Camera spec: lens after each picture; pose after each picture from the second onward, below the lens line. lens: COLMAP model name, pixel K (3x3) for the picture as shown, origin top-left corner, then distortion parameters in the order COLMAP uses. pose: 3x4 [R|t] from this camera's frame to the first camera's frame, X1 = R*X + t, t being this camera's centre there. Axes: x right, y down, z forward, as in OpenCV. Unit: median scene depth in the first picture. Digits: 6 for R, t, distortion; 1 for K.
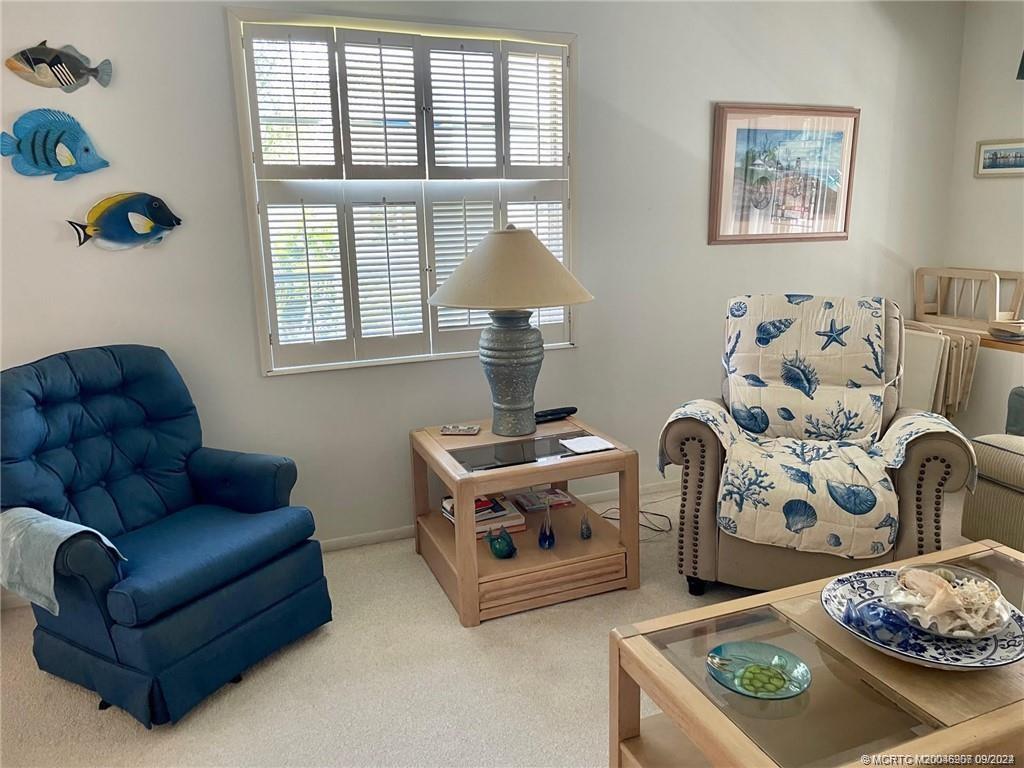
lens RADIAL K [[774.9, 0, 513.3], [0, 774.9, 377.3], [0, 0, 1]] dist [0.012182, 0.001327]
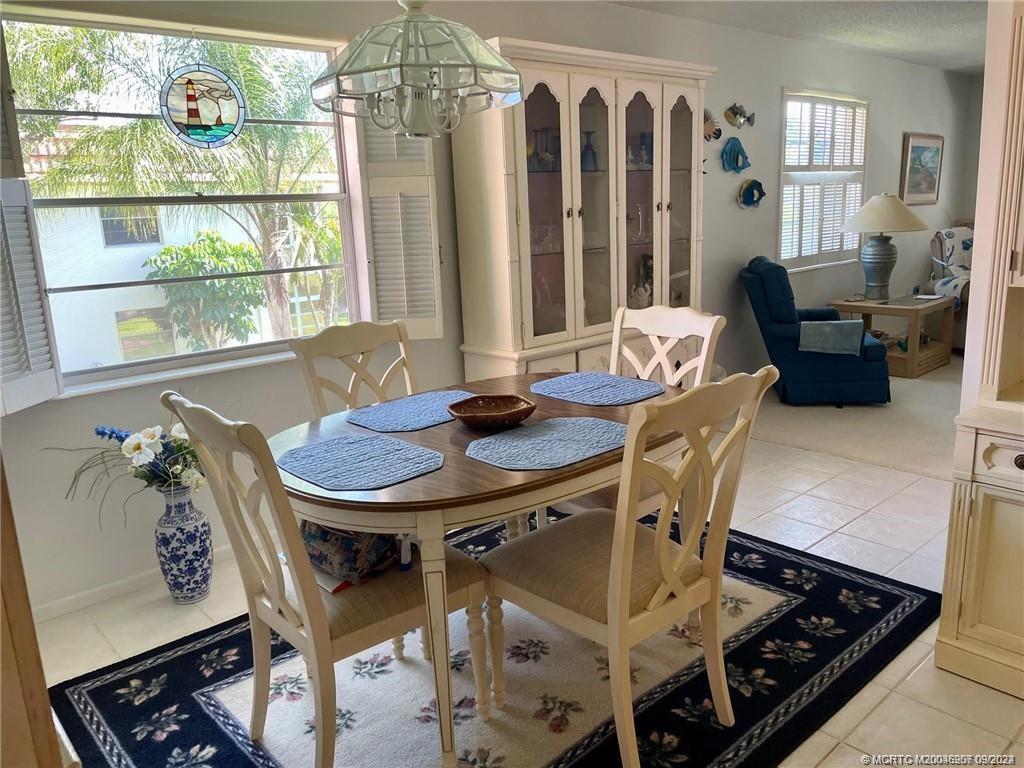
lens RADIAL K [[774.9, 0, 513.4], [0, 774.9, 388.7], [0, 0, 1]] dist [0.012182, 0.001327]
pose [[0.942012, -0.095241, 0.321781, -1.711494], [0.090635, 0.995453, 0.029301, 0.174717], [-0.323109, 0.001562, 0.946361, -0.654229]]
